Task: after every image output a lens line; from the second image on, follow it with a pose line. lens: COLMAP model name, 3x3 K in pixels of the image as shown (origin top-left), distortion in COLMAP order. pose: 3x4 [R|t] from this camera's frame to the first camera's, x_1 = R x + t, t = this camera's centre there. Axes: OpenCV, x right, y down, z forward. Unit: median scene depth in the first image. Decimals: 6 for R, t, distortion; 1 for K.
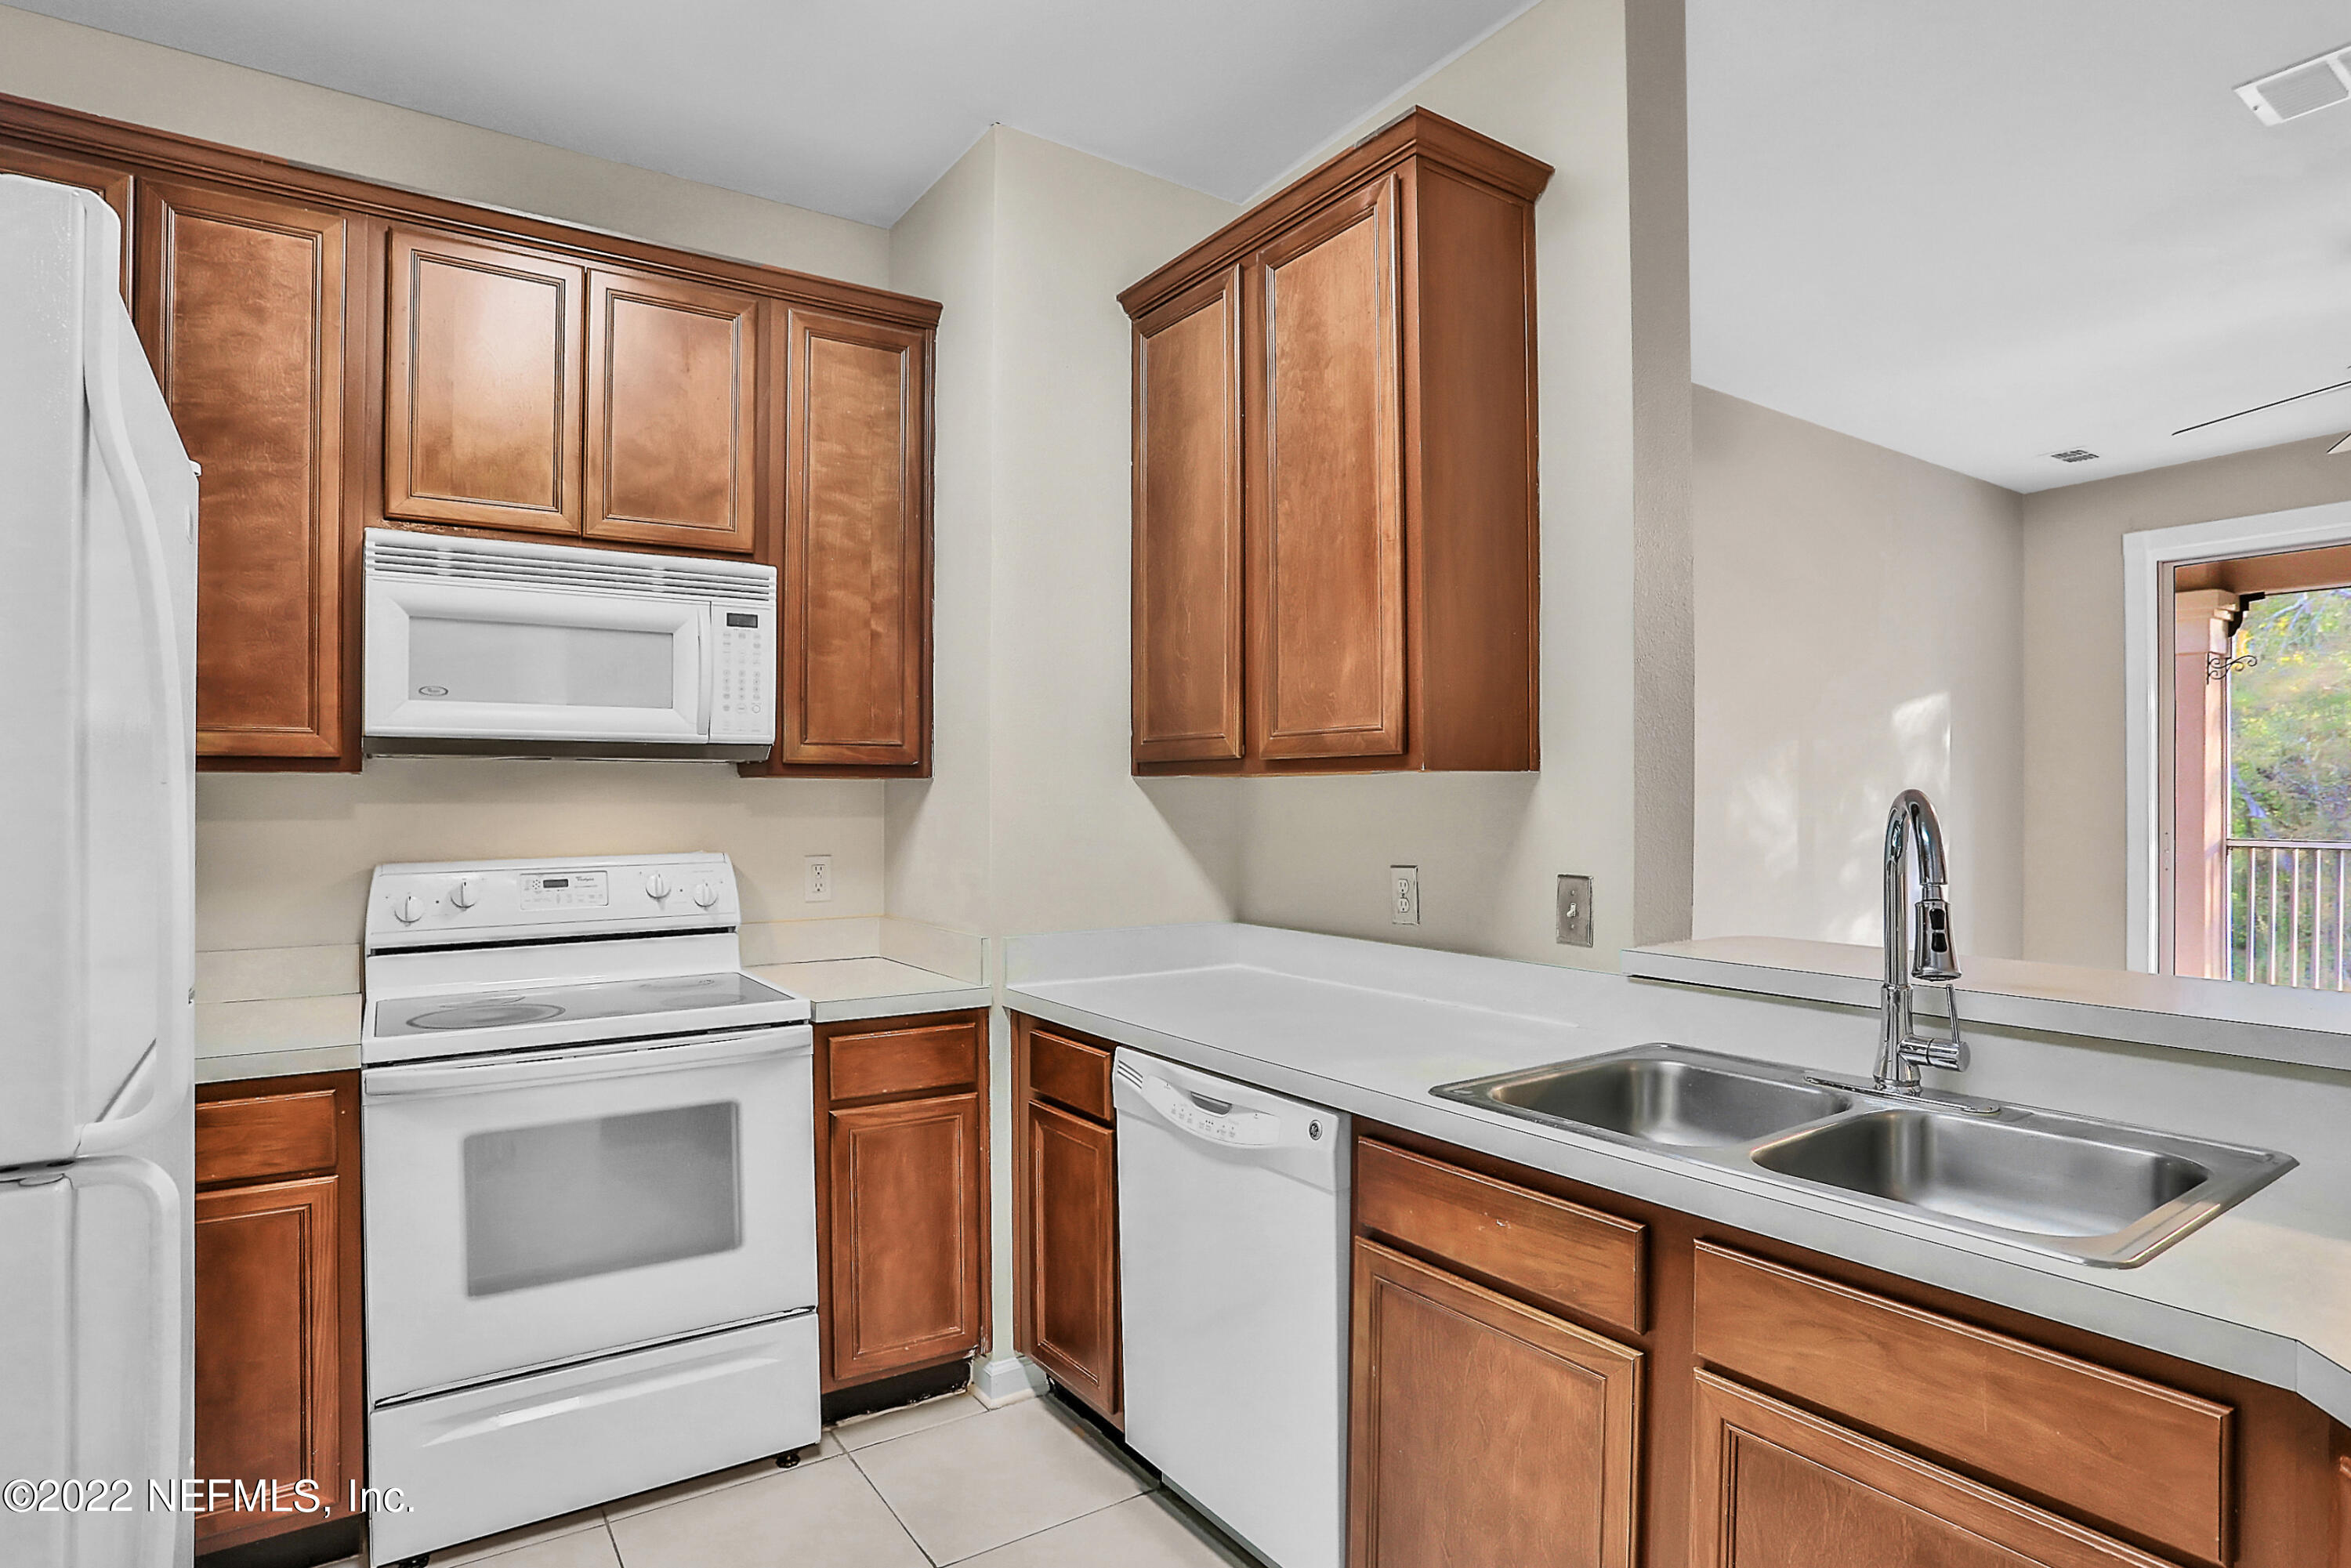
lens RADIAL K [[1258.6, 0, 1194.6], [0, 1258.6, 801.3], [0, 0, 1]] dist [-0.061271, 0.017504]
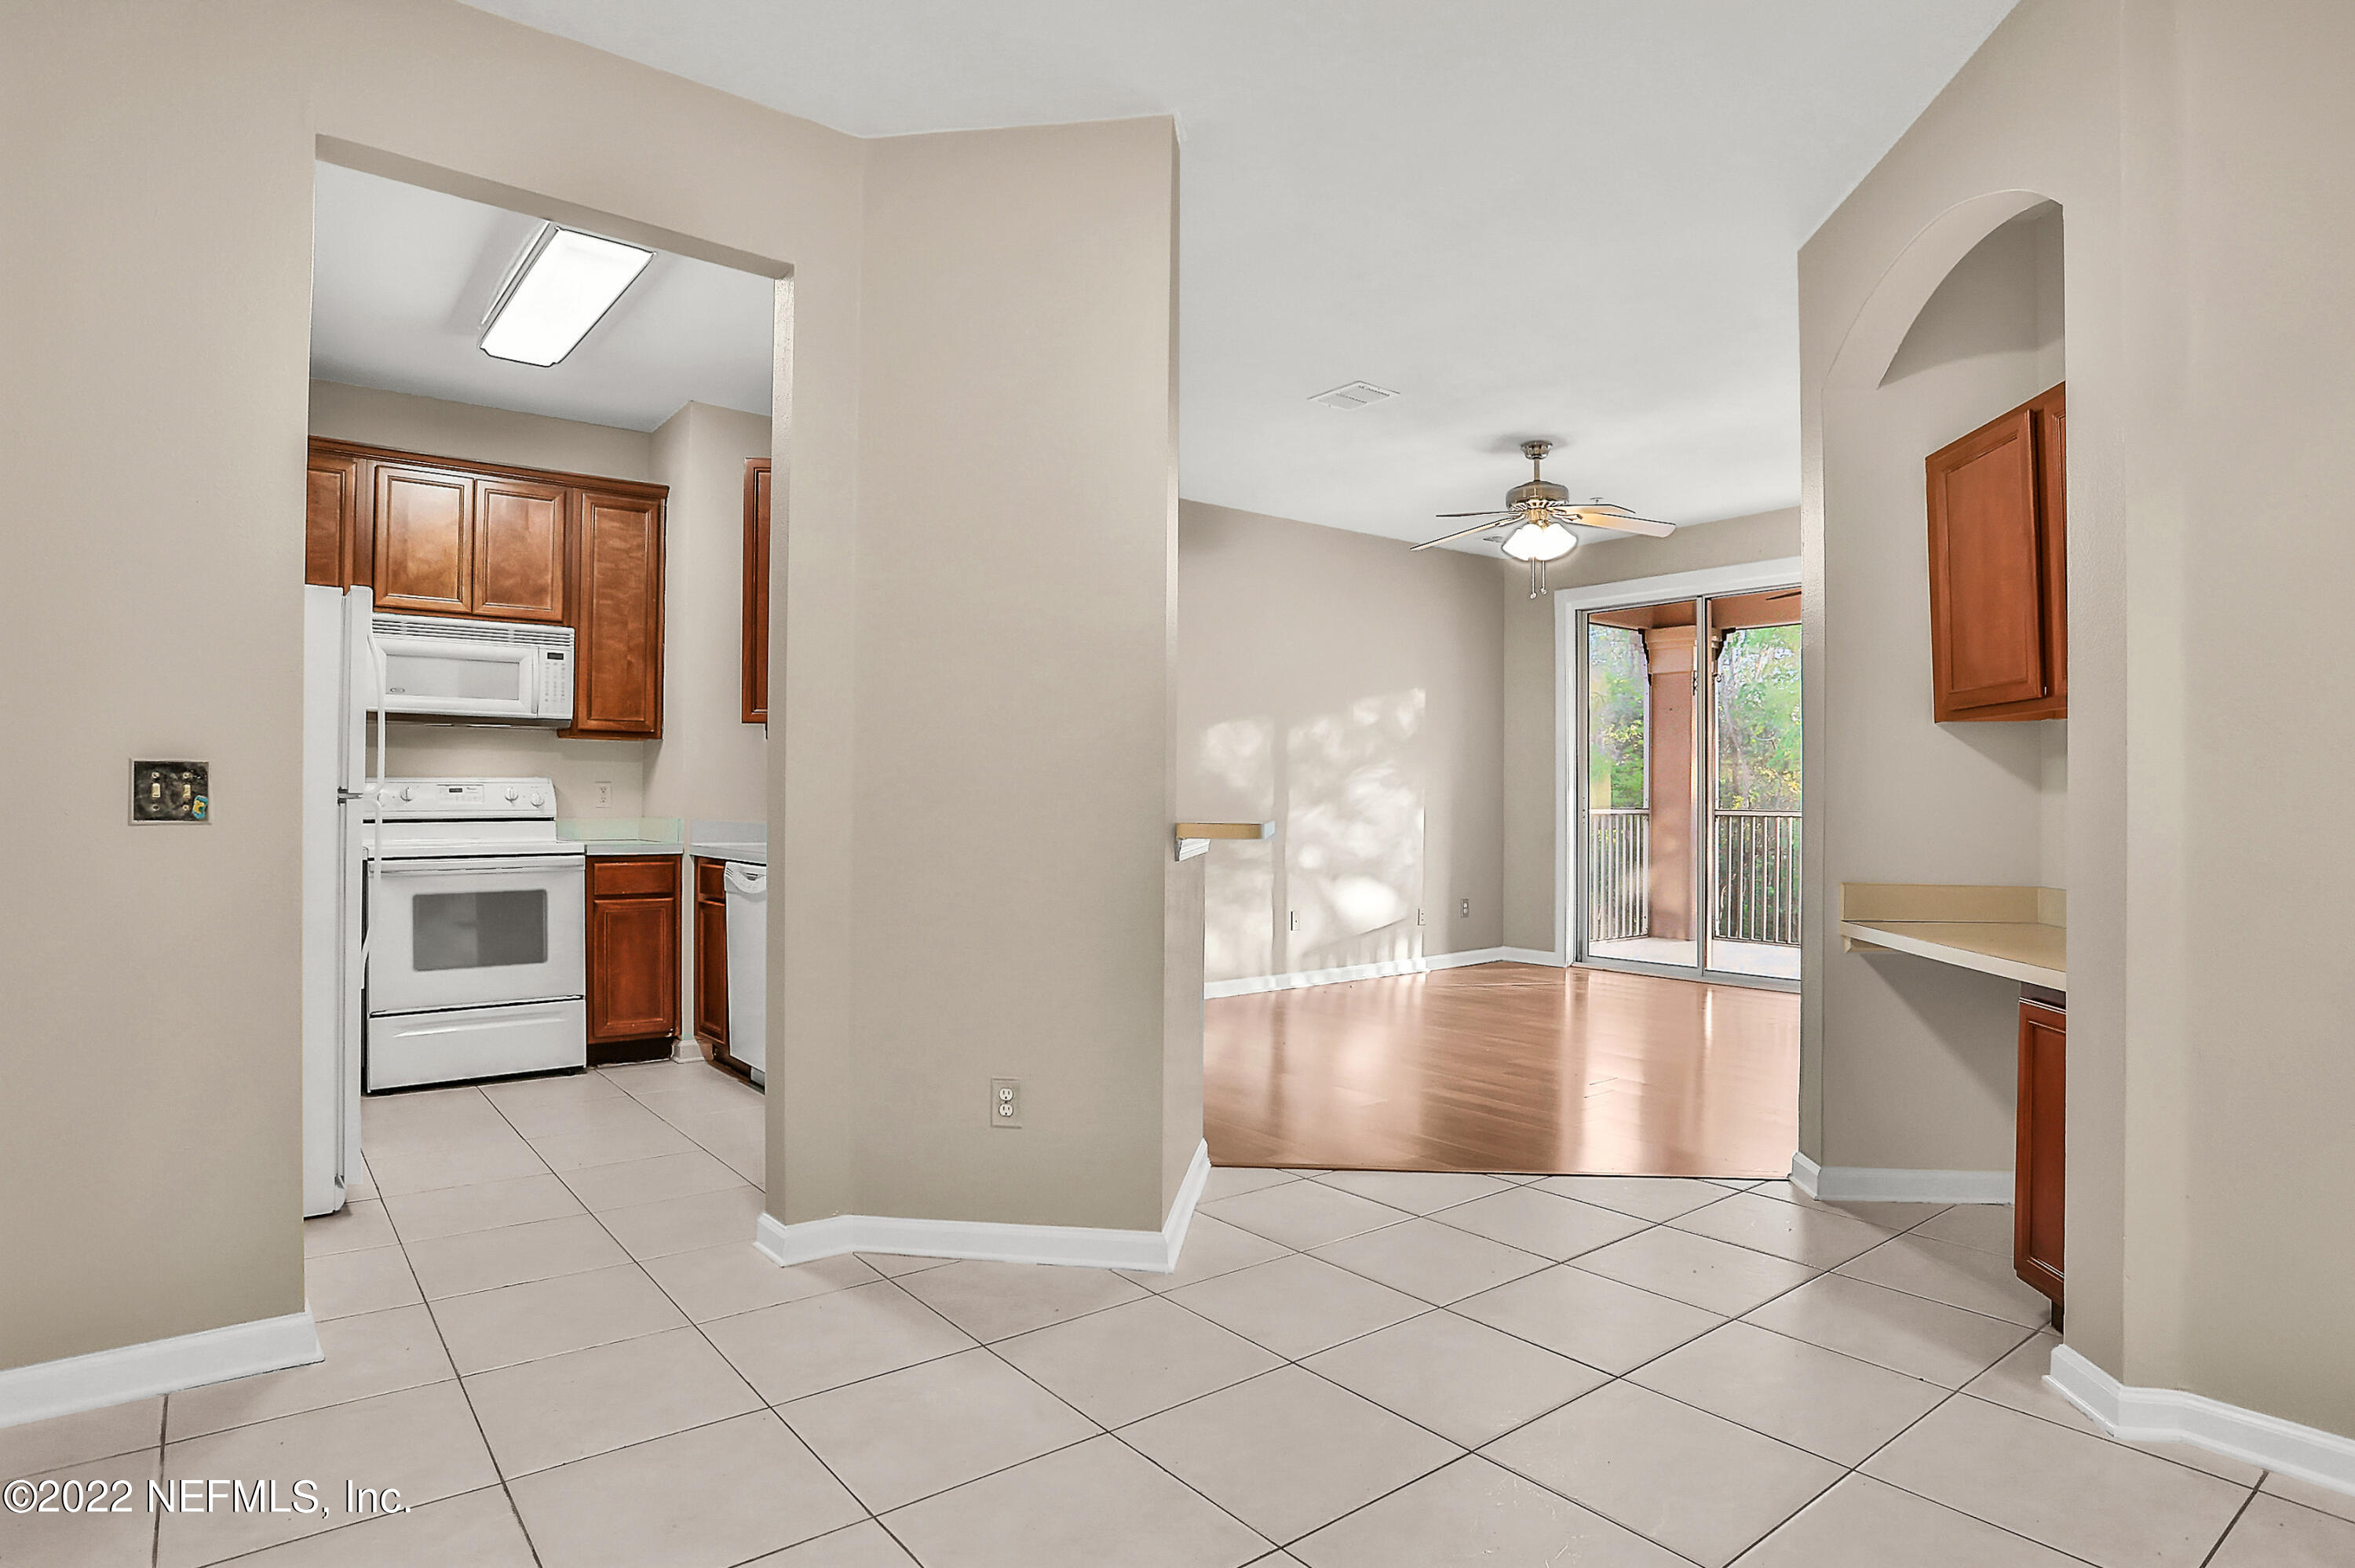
lens RADIAL K [[1269.3, 0, 1170.6], [0, 1269.3, 795.1], [0, 0, 1]] dist [-0.042103, 0.000143]
pose [[0.998391, 0.008751, 0.056029, 0.501303], [-0.008477, 0.999951, -0.005123, 0.076731], [-0.056071, 0.004640, 0.998416, -1.039729]]
